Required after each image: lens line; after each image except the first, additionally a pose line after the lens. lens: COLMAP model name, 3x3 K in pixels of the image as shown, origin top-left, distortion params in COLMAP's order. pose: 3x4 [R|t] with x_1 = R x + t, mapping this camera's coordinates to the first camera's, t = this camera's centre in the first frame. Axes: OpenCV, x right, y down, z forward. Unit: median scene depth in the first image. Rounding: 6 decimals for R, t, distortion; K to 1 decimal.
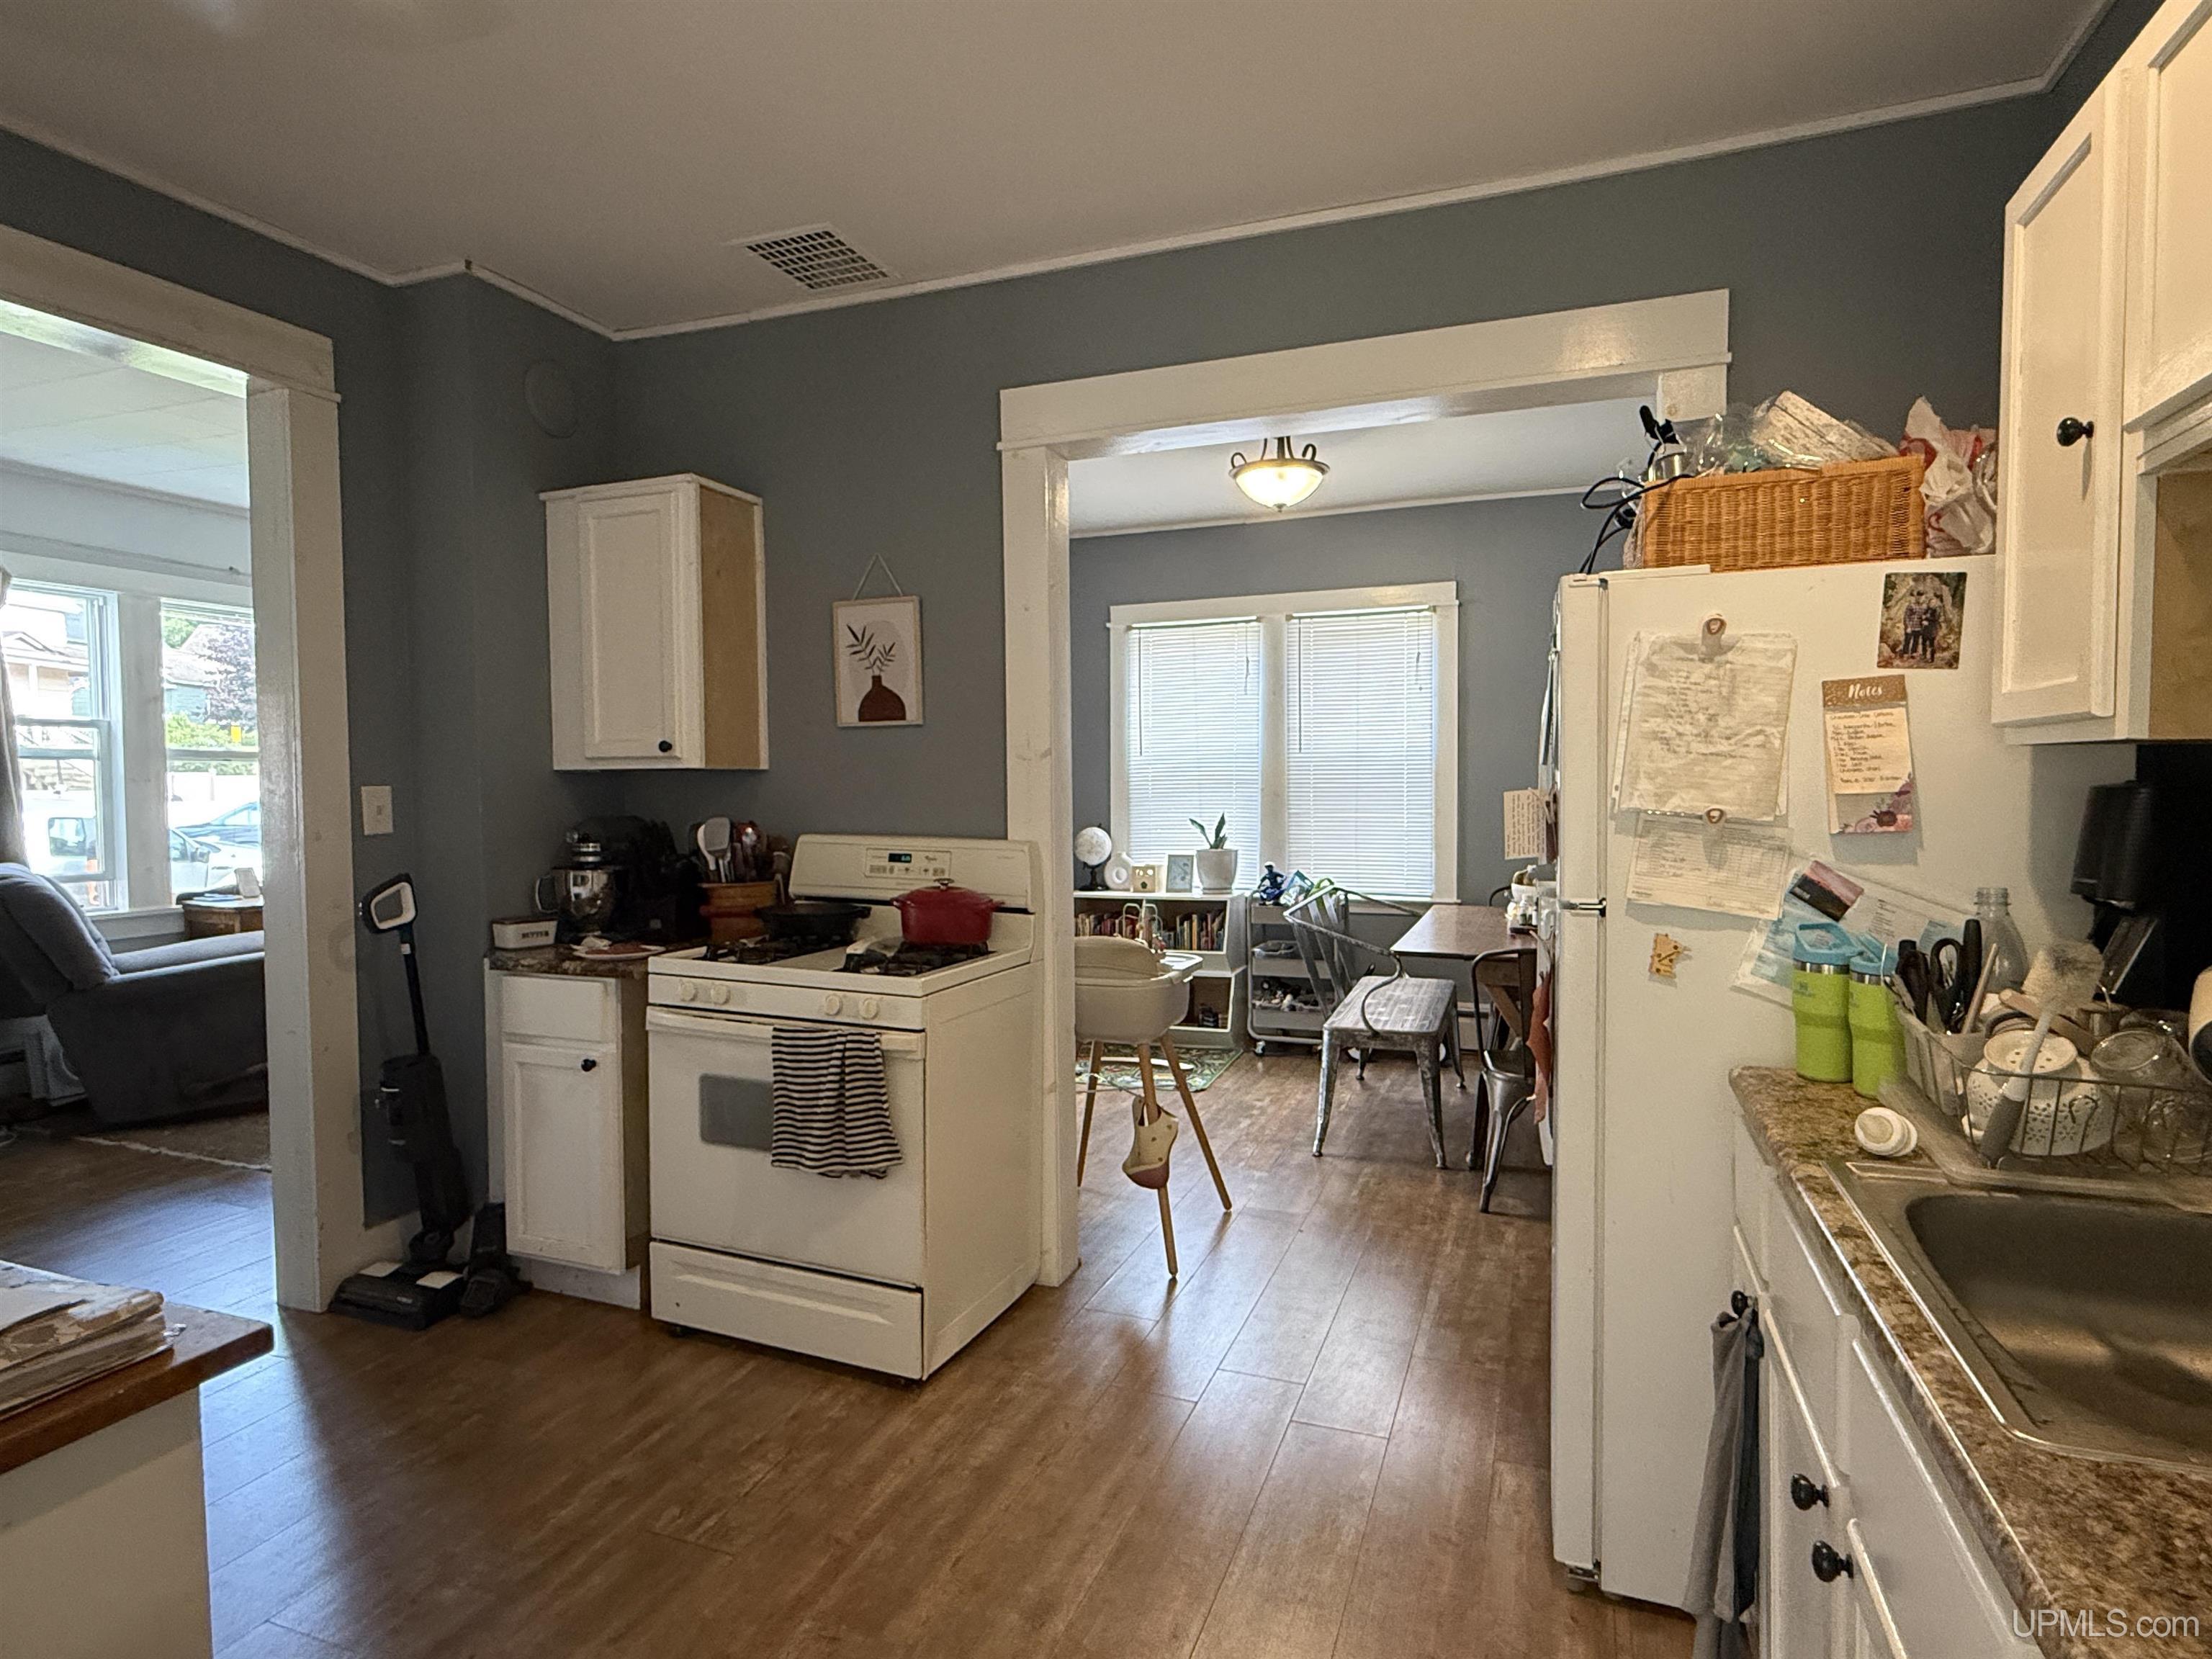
lens RADIAL K [[1189.2, 0, 1095.5], [0, 1189.2, 831.4], [0, 0, 1]] dist [-0.001407, 0.000622]
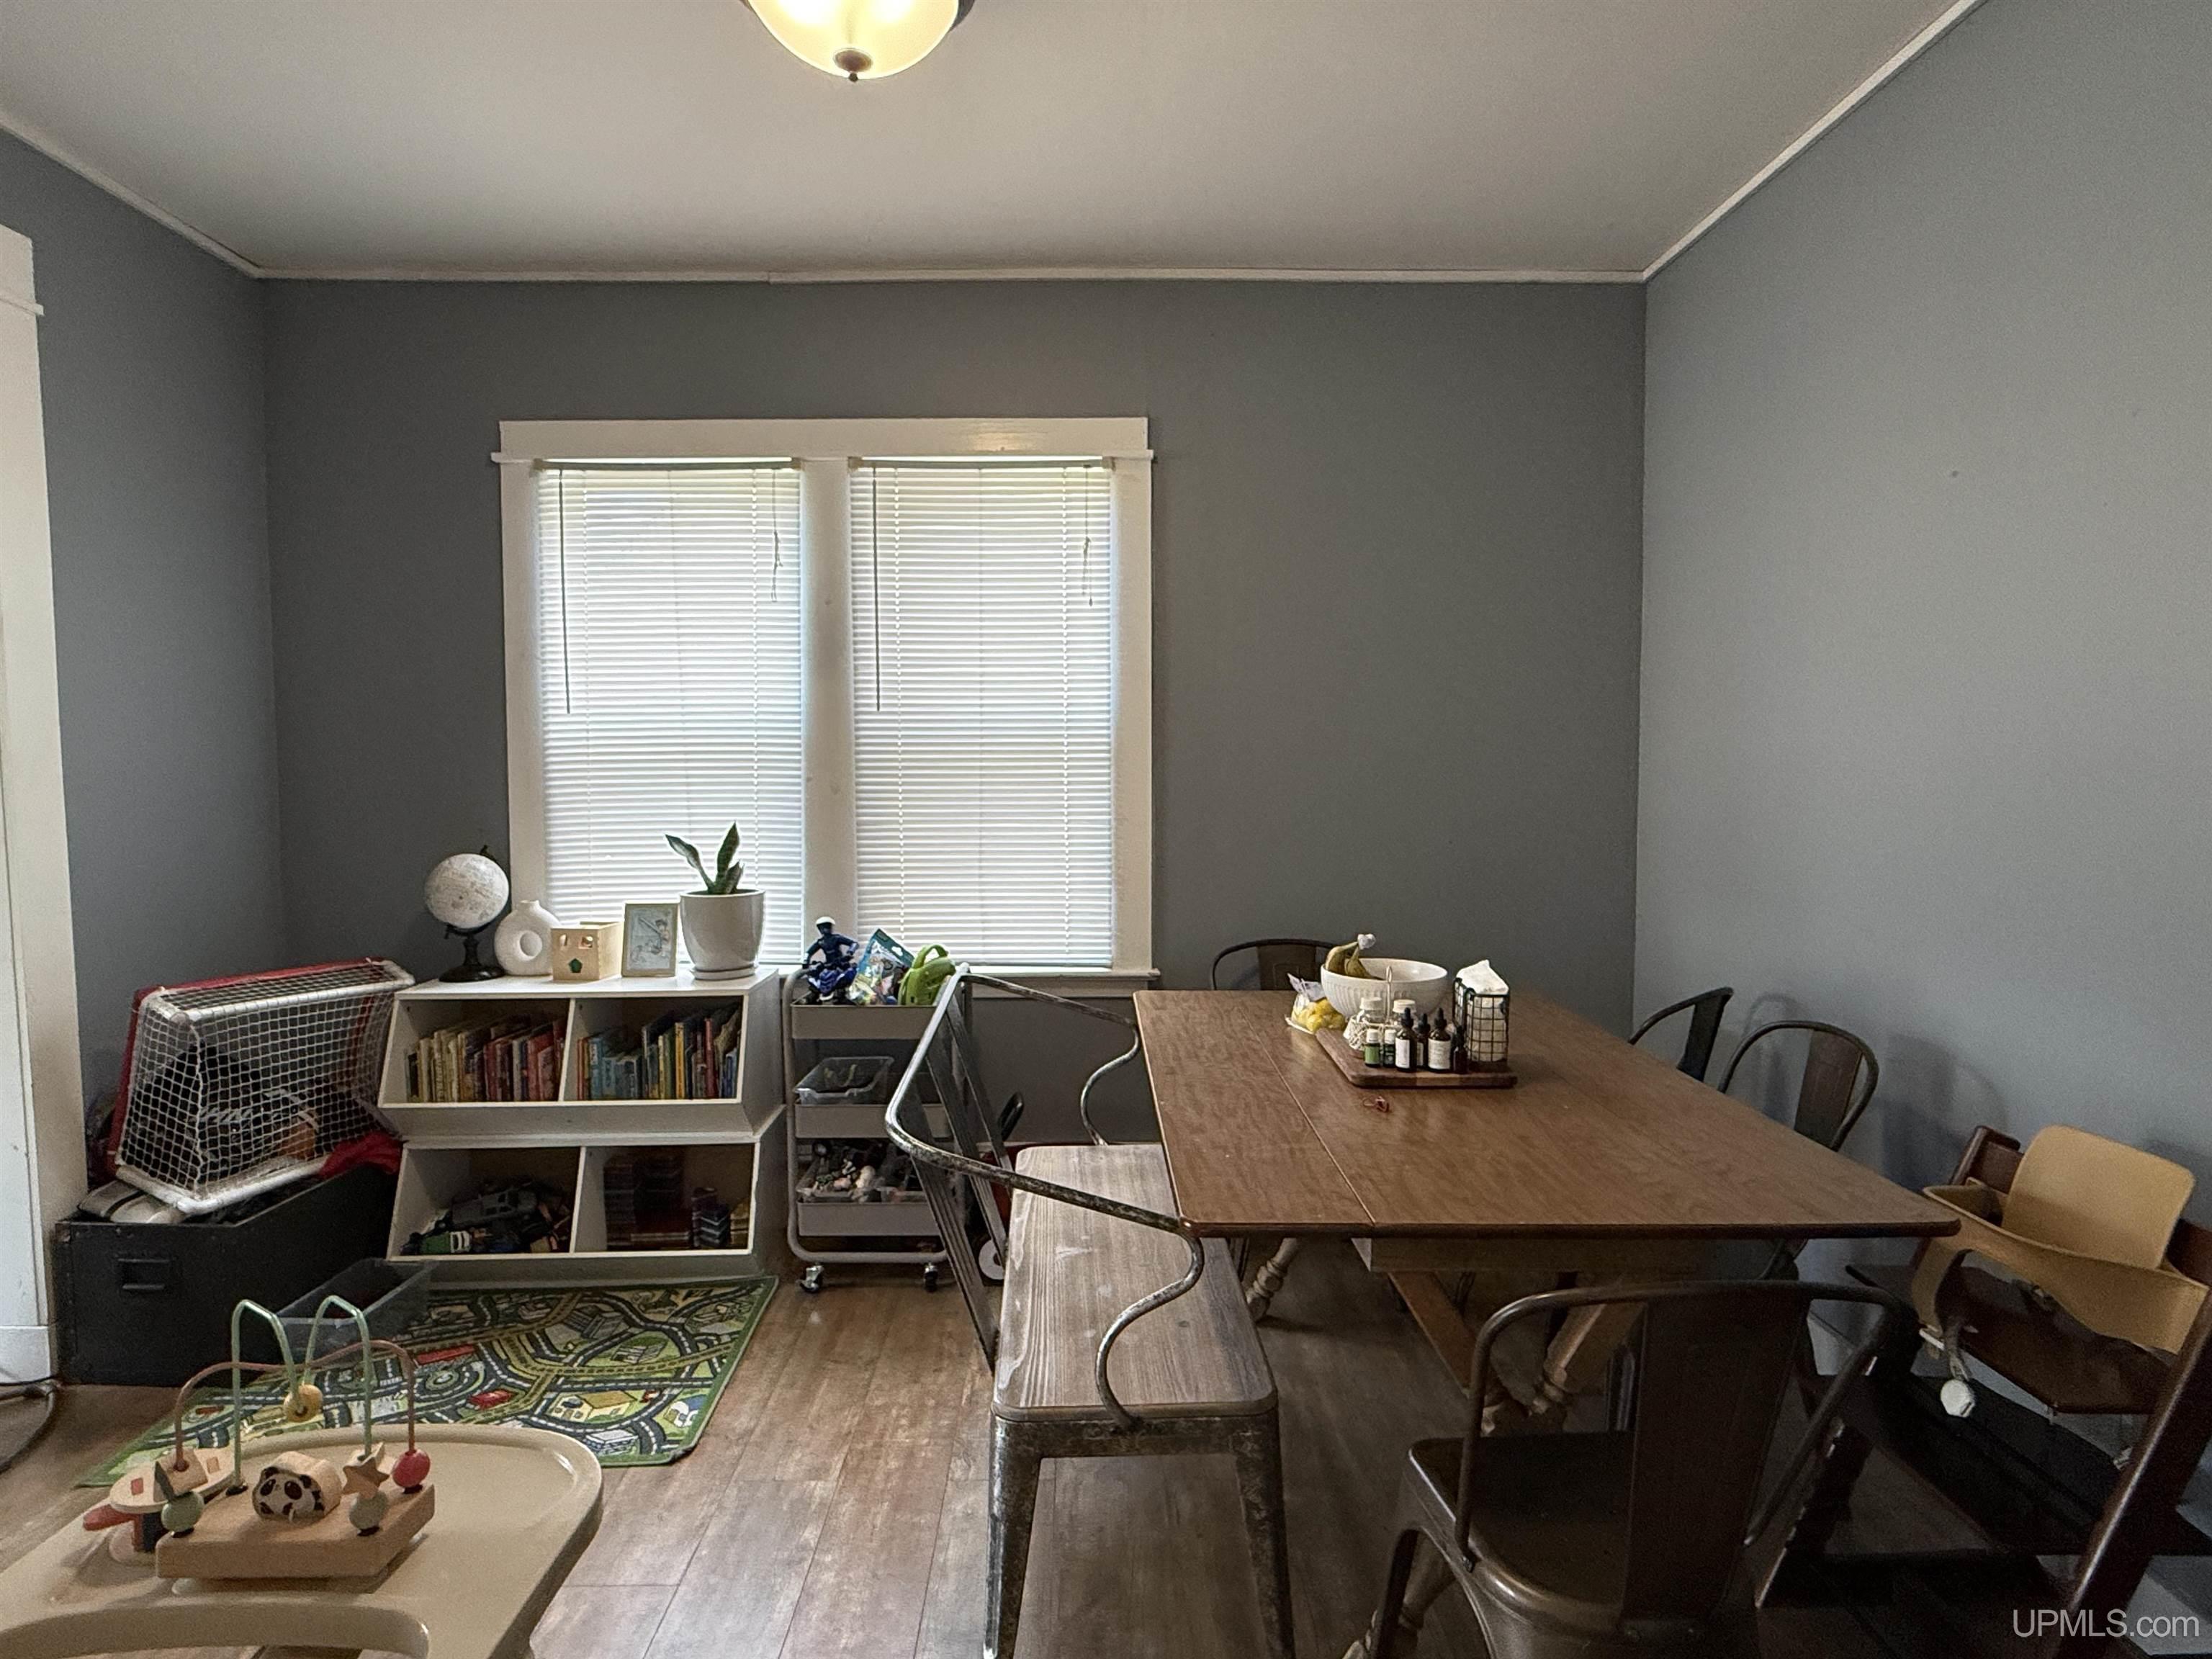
lens RADIAL K [[1189.2, 0, 1102.9], [0, 1189.2, 831.6], [0, 0, 1]] dist [-0.001407, 0.000622]
pose [[0.924589, -0.016970, 0.380588, 0.060277], [0.011776, 0.999803, 0.015972, -0.019362], [-0.380784, -0.010286, 0.924607, 0.467301]]
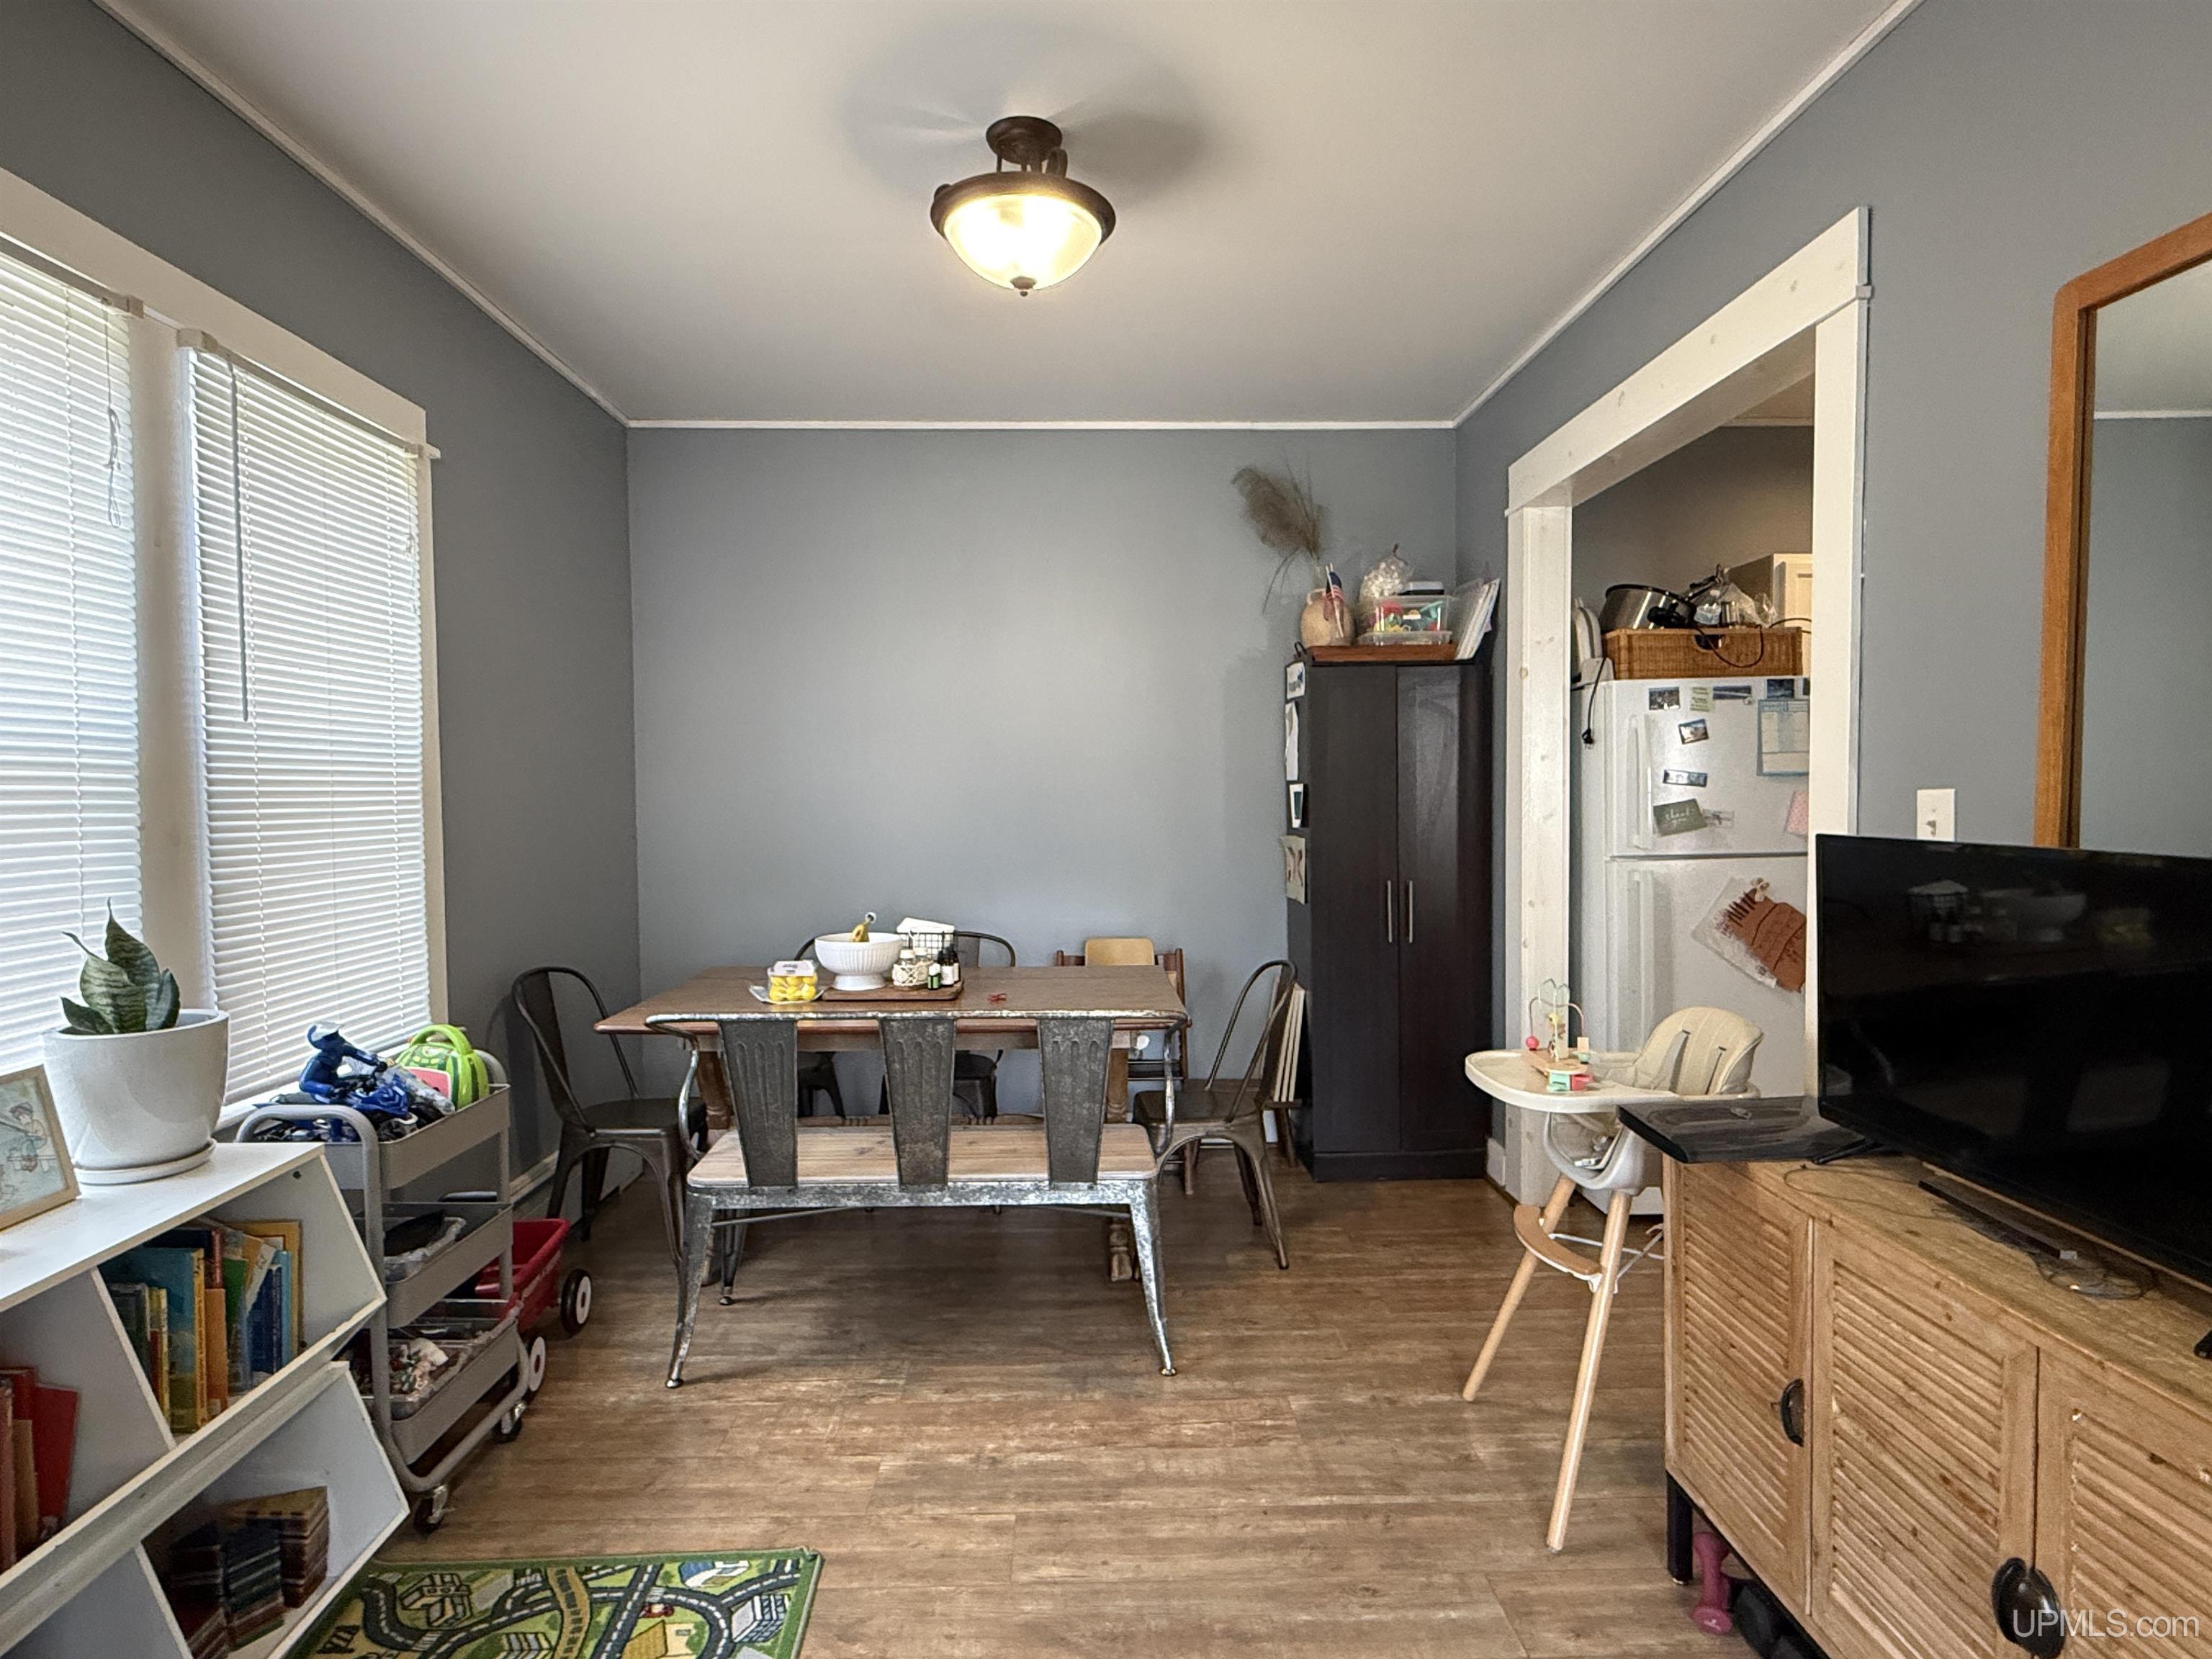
lens RADIAL K [[1189.2, 0, 1102.2], [0, 1189.2, 832.8], [0, 0, 1]] dist [-0.001407, 0.000622]
pose [[-0.390724, -0.022540, 0.920232, -0.282207], [0.049973, 0.997707, 0.045655, -0.036858], [-0.919151, 0.063825, -0.388701, 0.927824]]
